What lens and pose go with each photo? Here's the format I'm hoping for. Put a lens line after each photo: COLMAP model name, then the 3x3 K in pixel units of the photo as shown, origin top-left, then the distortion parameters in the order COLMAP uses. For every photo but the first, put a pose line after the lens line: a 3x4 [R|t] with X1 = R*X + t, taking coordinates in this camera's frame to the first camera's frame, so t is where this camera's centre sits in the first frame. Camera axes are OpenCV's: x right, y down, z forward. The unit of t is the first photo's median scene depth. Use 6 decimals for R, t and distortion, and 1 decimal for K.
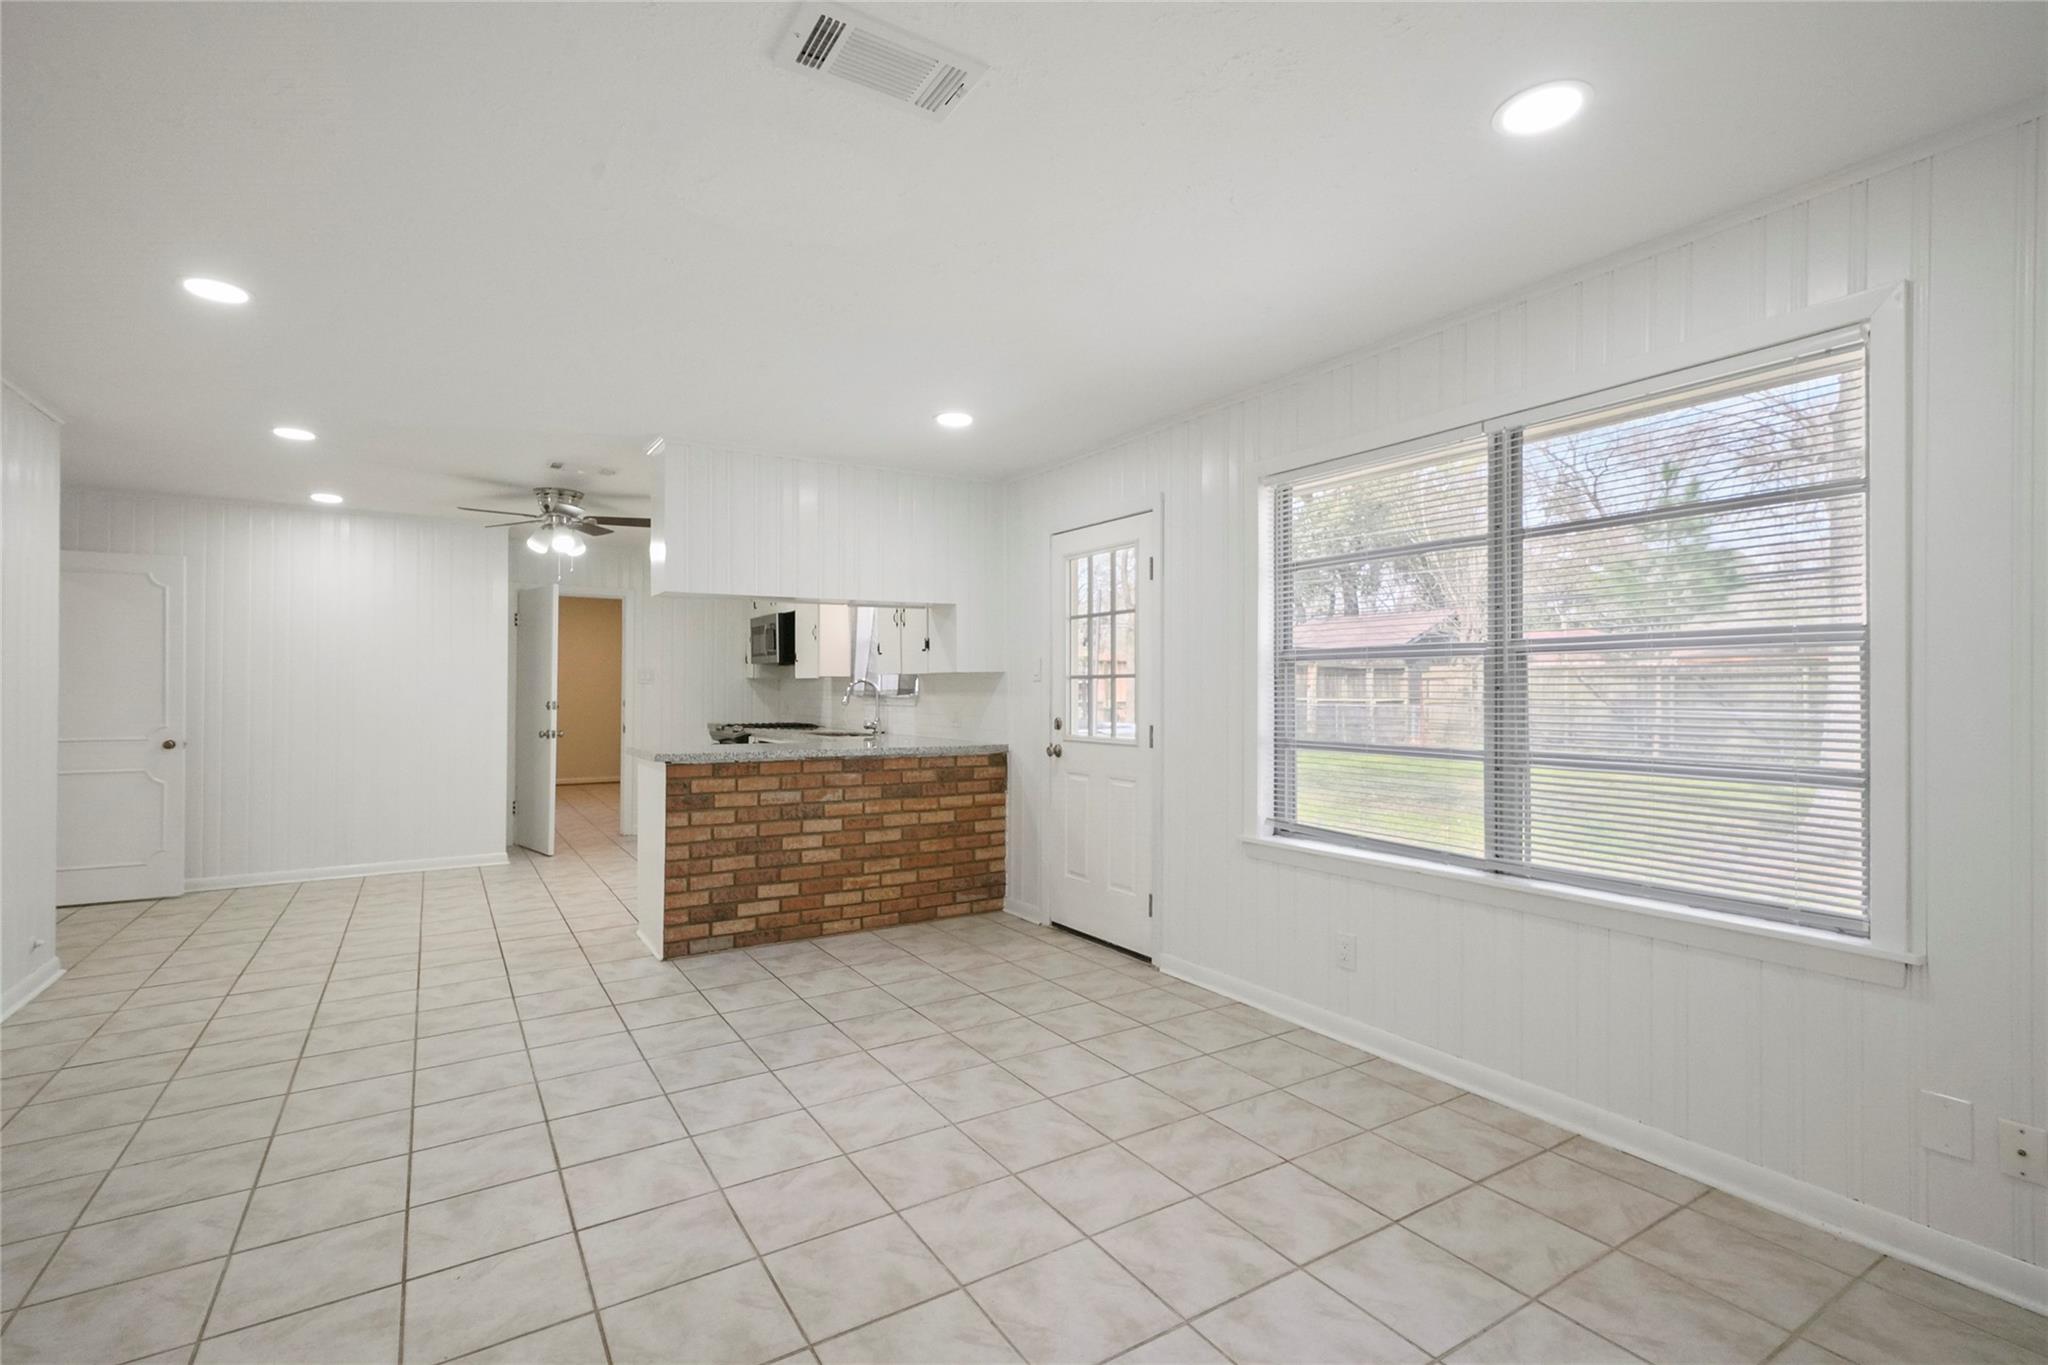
lens RADIAL K [[939.3, 0, 1027.3], [0, 939.3, 668.4], [0, 0, 1]] dist [0.007068, 0.000222]
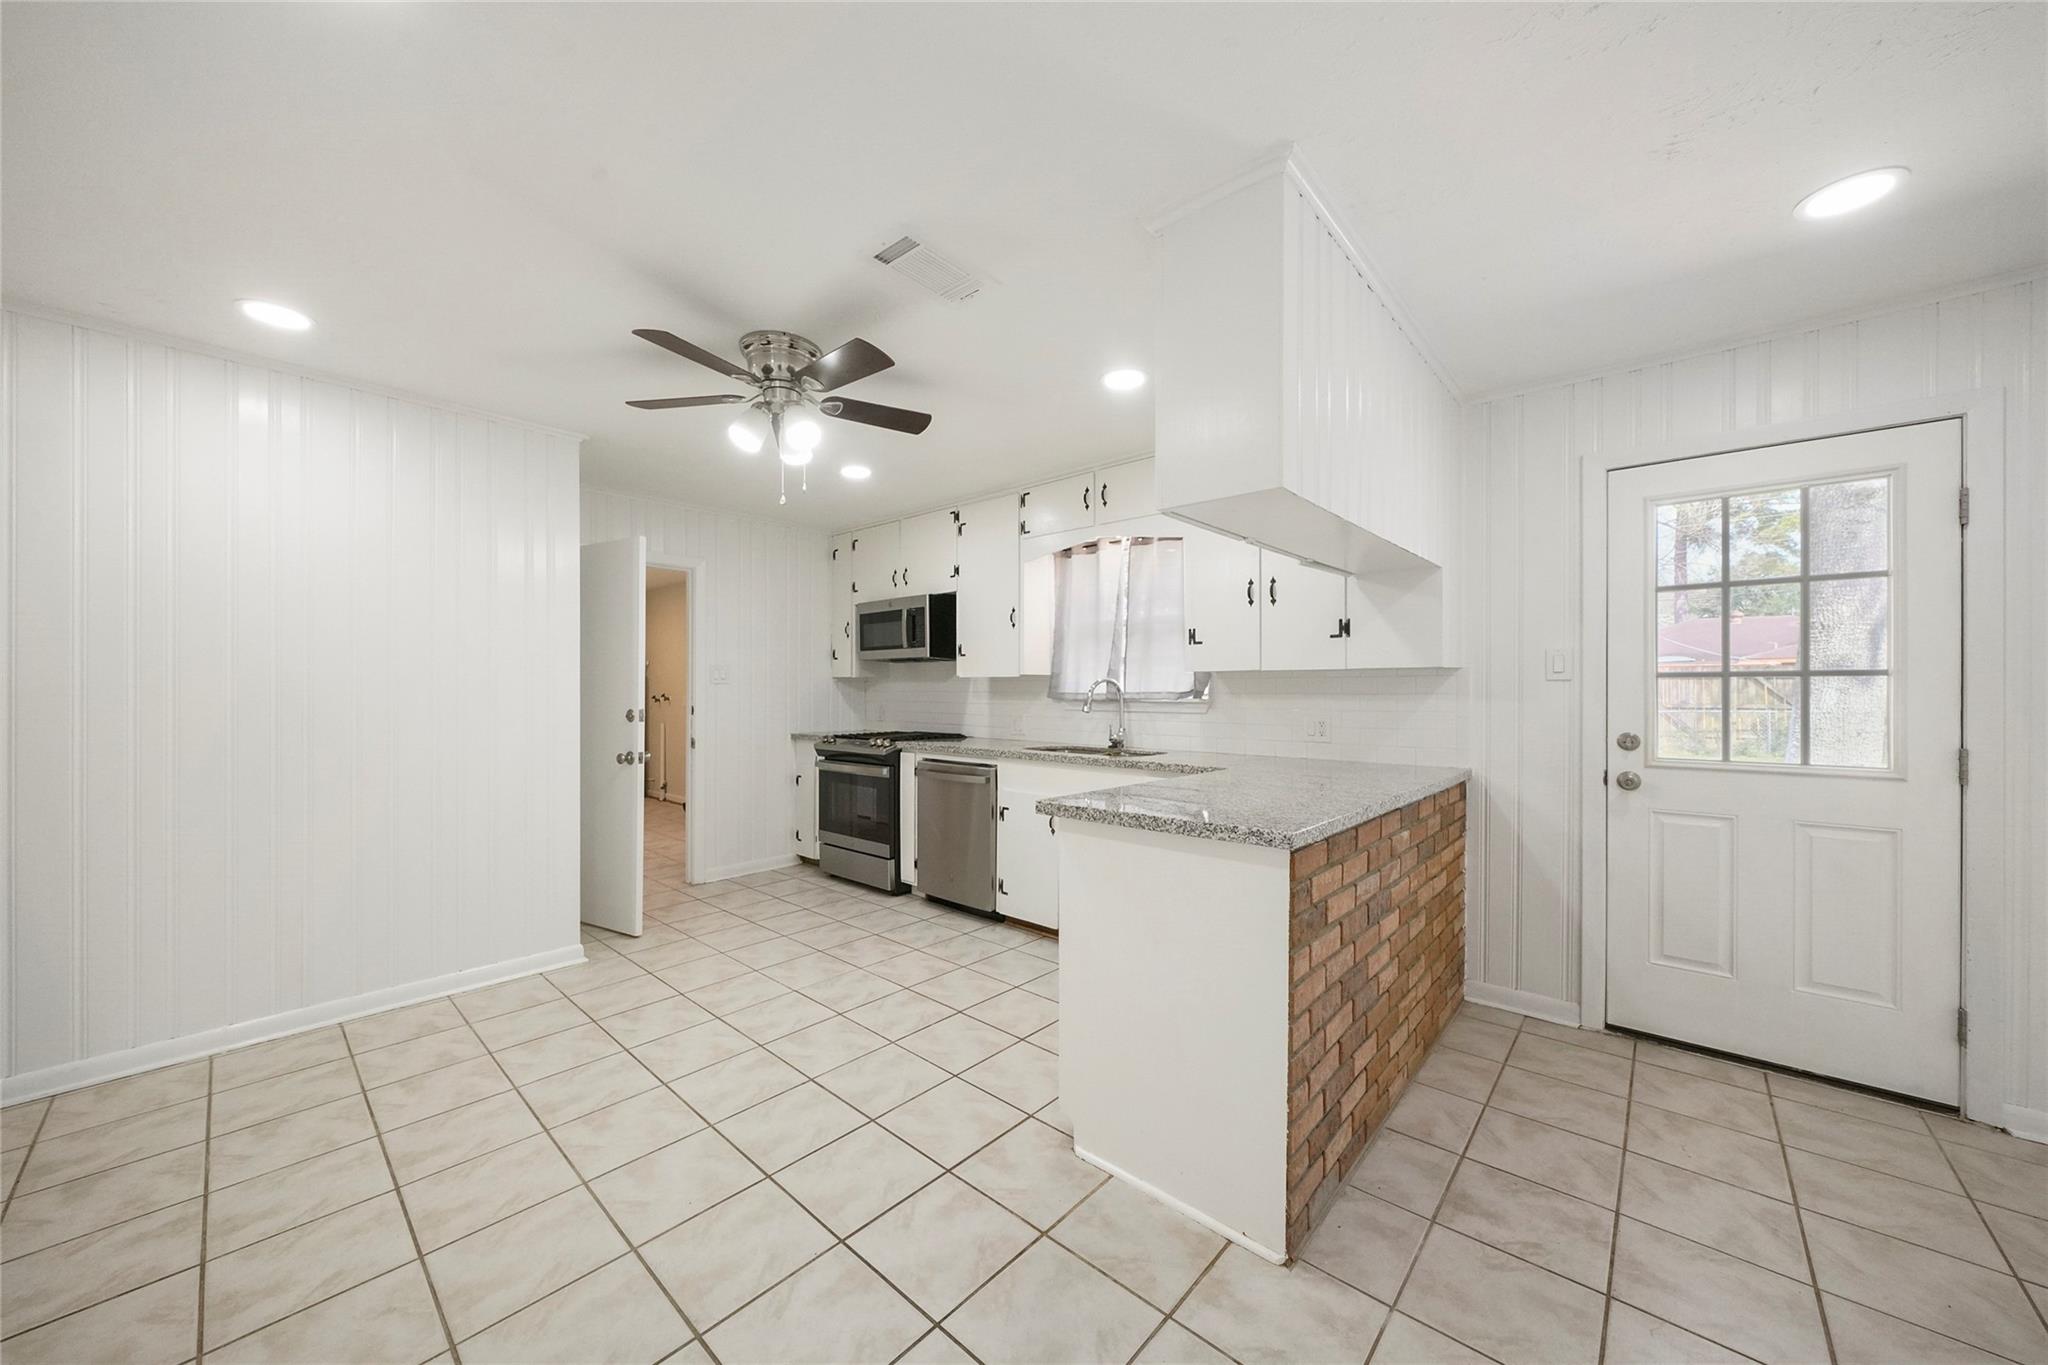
lens RADIAL K [[726.4, 0, 1023.3], [0, 726.4, 690.0], [0, 0, 1]] dist [-0.000702, -0.000042]
pose [[0.963823, -0.000378, 0.266543, -0.578916], [-0.005768, 0.999735, 0.022278, 0.011966], [-0.266481, -0.023010, 0.963566, 0.648091]]
